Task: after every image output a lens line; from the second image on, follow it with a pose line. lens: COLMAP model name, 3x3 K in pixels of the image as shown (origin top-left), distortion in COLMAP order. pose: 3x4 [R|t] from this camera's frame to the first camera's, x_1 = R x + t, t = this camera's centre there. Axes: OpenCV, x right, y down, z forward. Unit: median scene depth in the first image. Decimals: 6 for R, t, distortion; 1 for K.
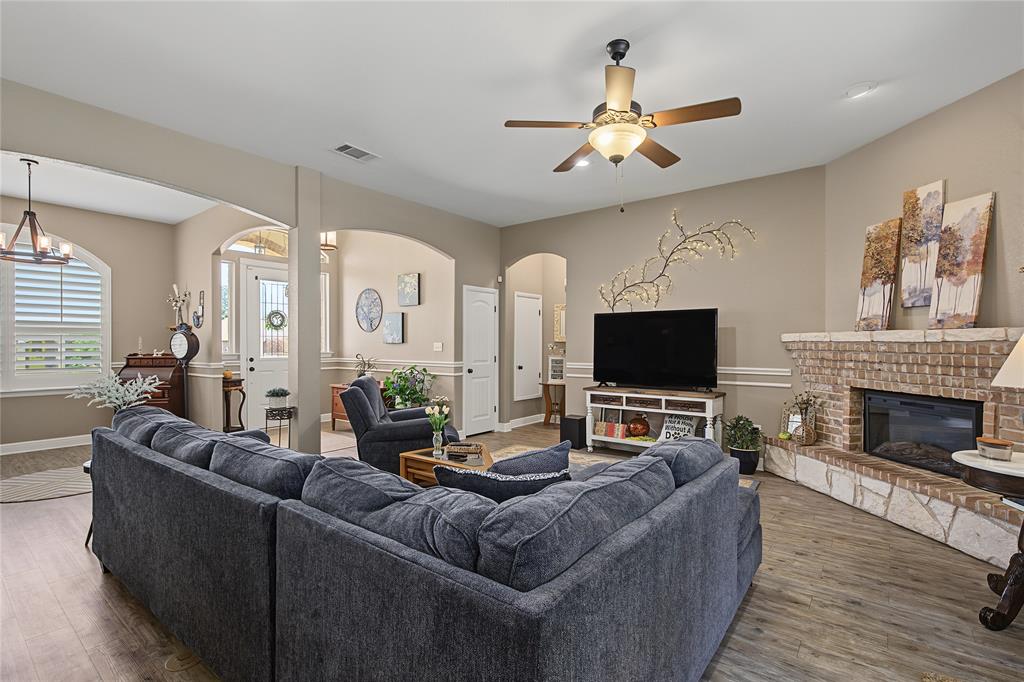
lens RADIAL K [[467.5, 0, 508.9], [0, 467.5, 346.6], [0, 0, 1]] dist [0.003893, 0.000052]
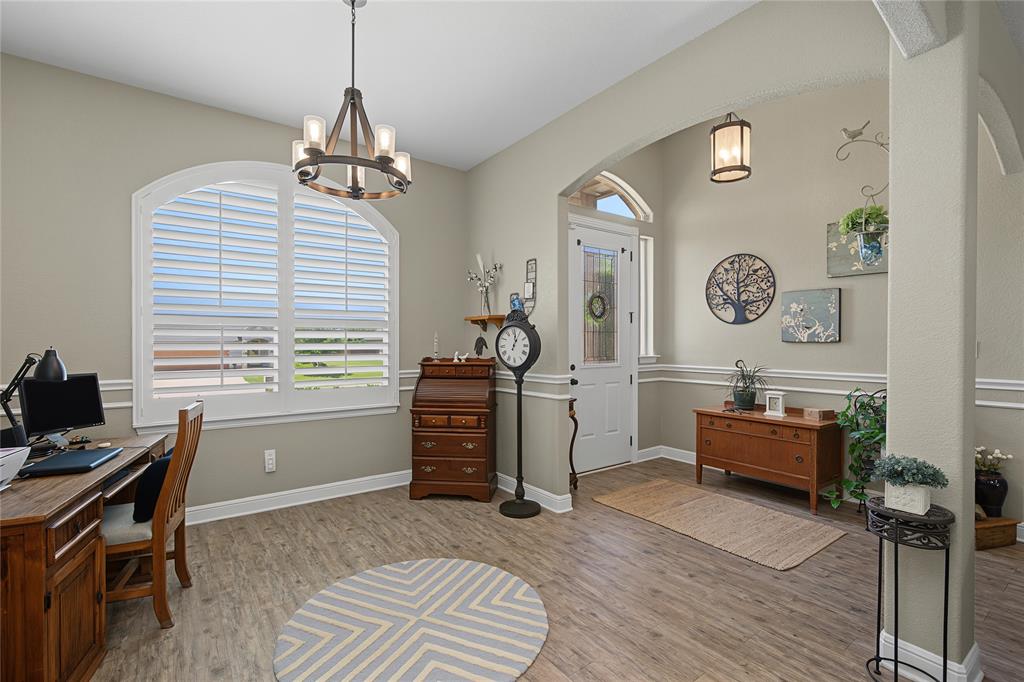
lens RADIAL K [[467.5, 0, 517.3], [0, 467.5, 341.3], [0, 0, 1]] dist [0.003893, 0.000052]
pose [[0.962086, -0.000724, -0.272744, -0.490211], [-0.002072, 0.999948, -0.009962, -0.002190], [0.272737, 0.010150, 0.962035, 0.383801]]
